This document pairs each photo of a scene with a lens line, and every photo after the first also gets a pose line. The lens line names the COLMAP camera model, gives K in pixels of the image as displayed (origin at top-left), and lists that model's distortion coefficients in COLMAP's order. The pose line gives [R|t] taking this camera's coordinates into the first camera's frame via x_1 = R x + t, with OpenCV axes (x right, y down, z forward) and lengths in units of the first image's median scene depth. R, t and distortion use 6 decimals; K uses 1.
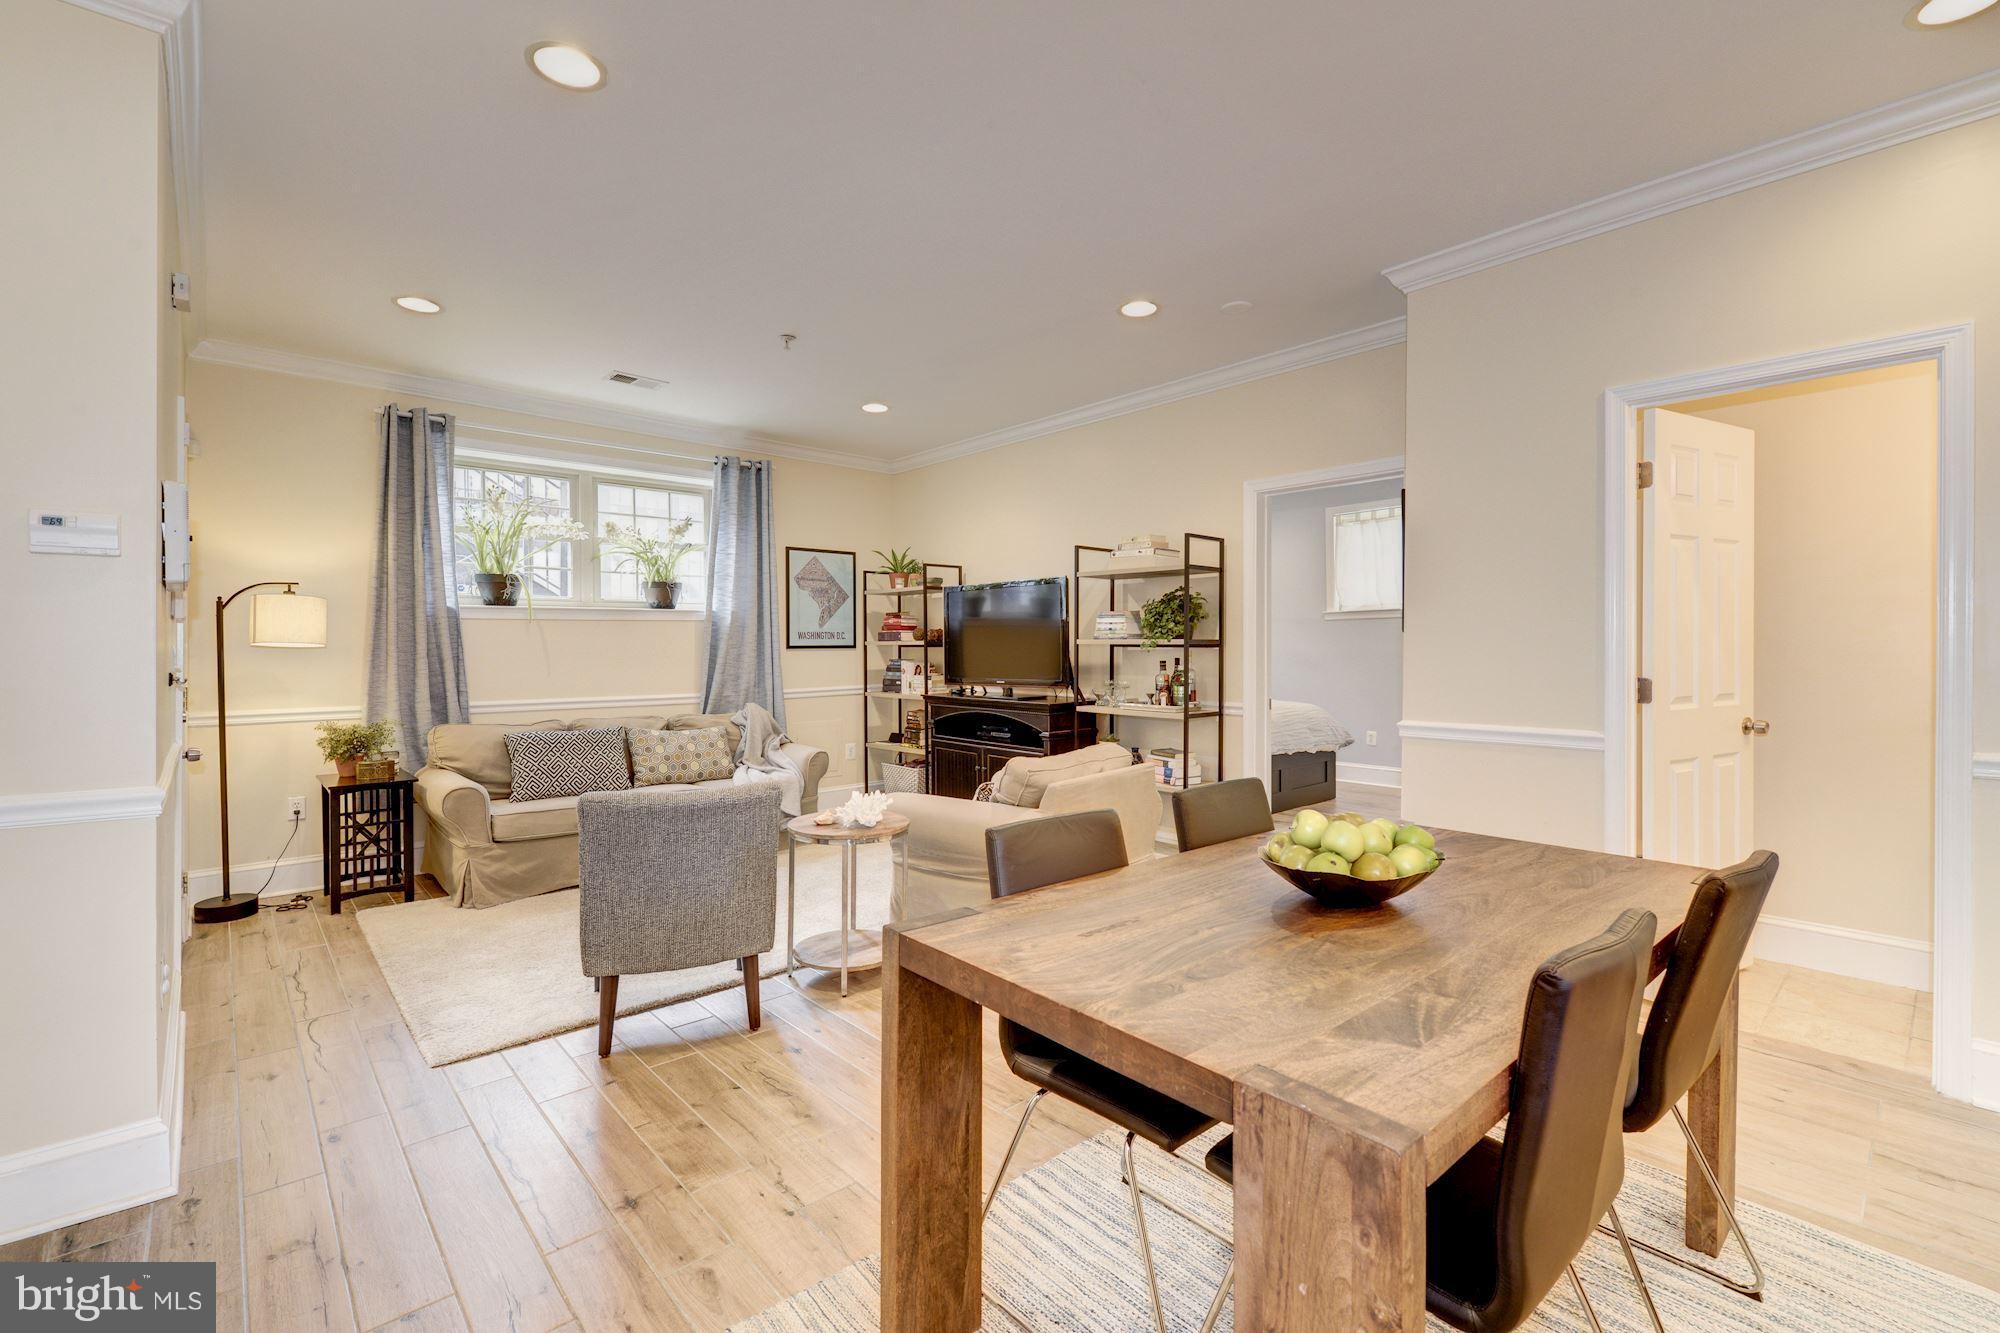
lens RADIAL K [[859.2, 0, 1001.9], [0, 859.2, 654.4], [0, 0, 1]] dist [0.001818, -0.010122]
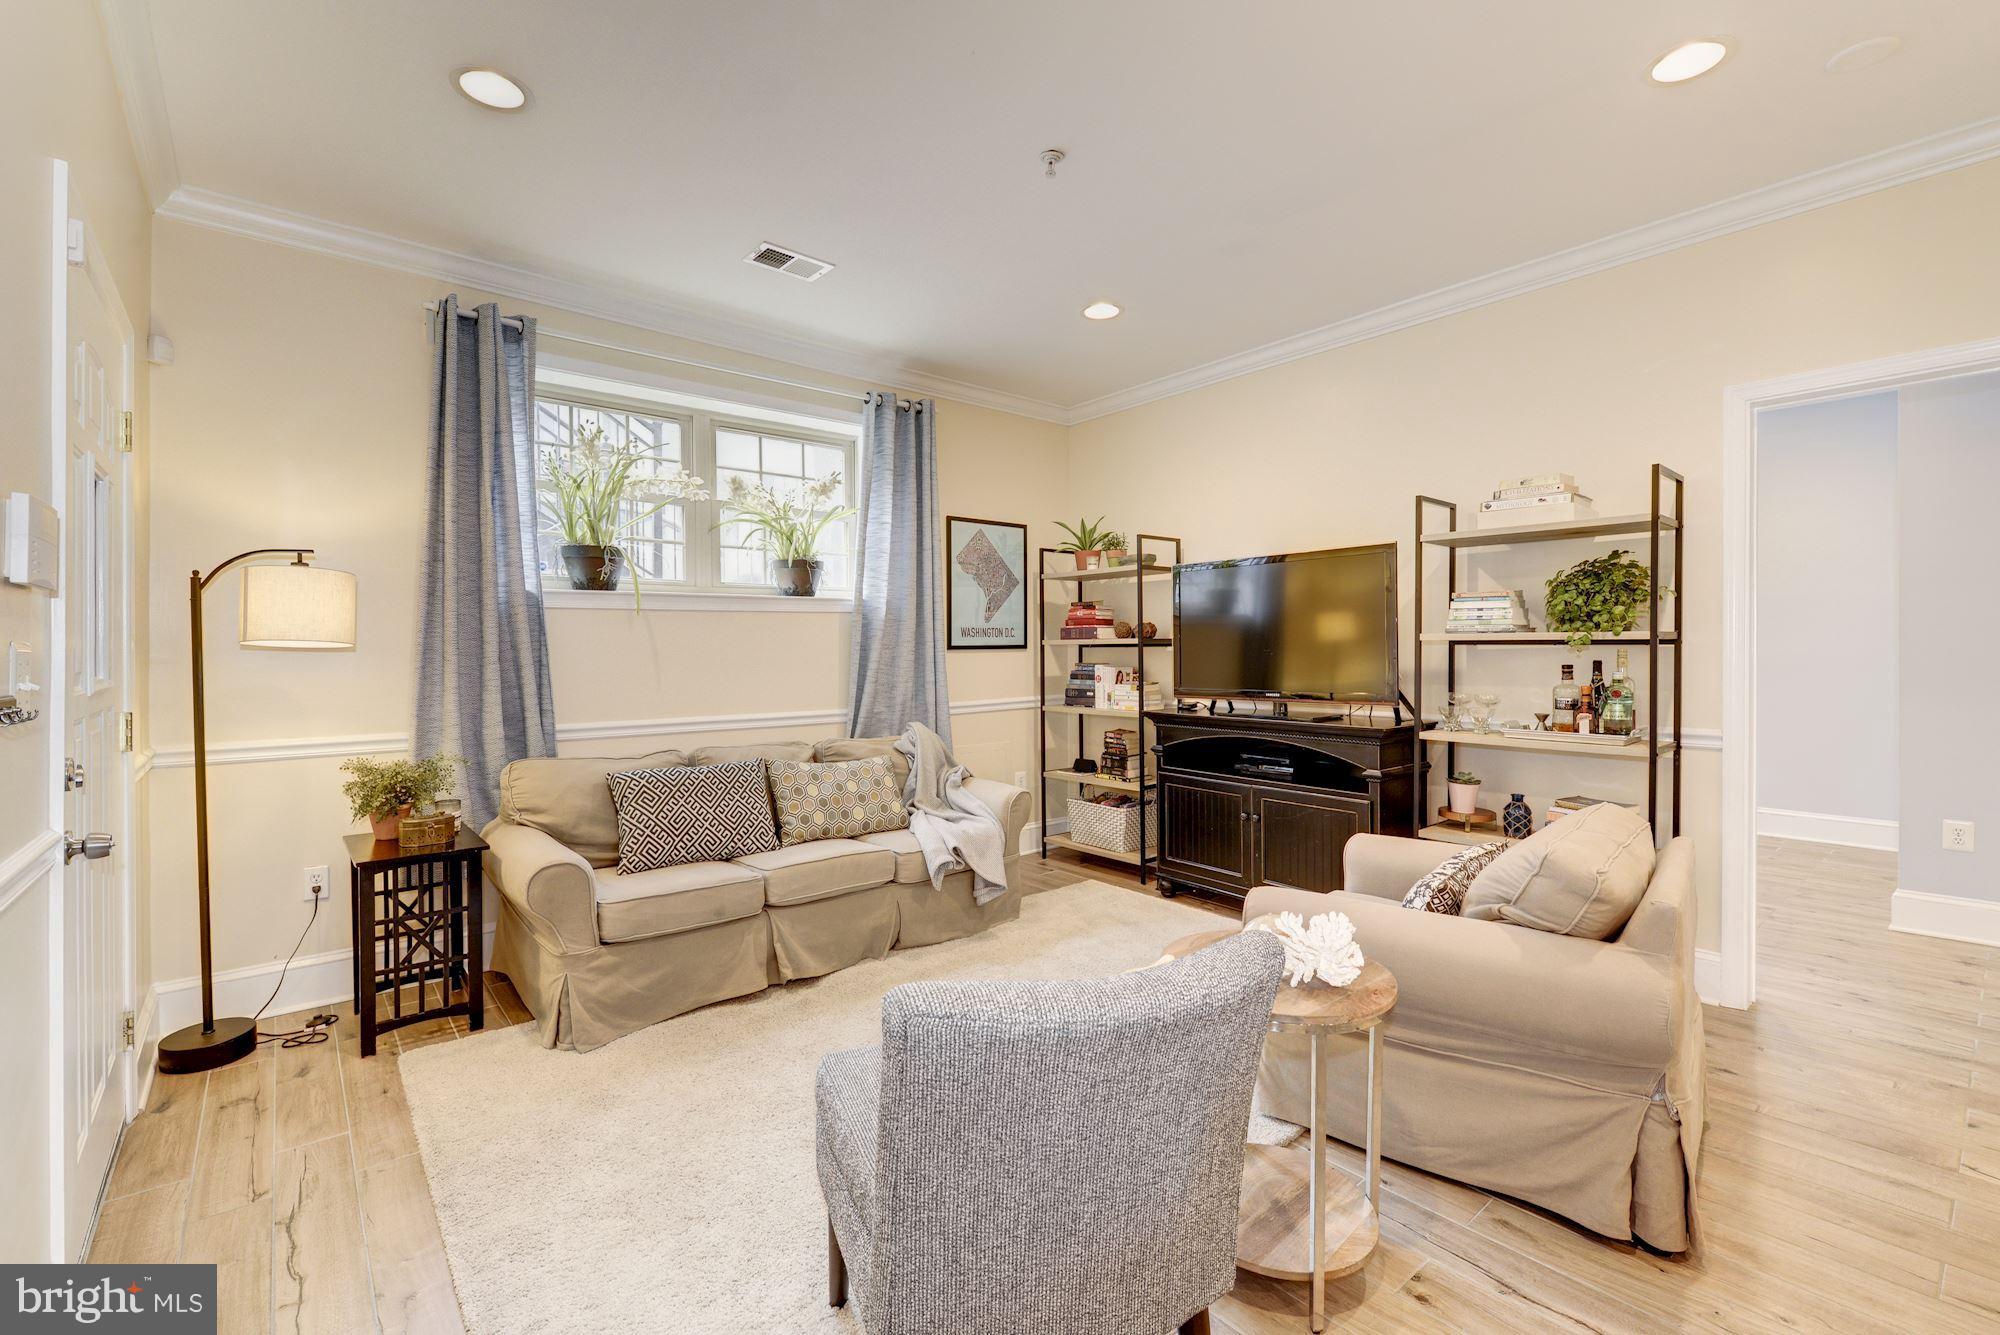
lens RADIAL K [[866.9, 0, 994.0], [0, 866.9, 655.9], [0, 0, 1]] dist [0.001211, -0.009820]
pose [[0.998482, -0.002832, -0.055014, -0.208396], [0.002745, 0.999995, -0.001649, 0.000392], [0.055019, 0.001495, 0.998484, 0.290145]]
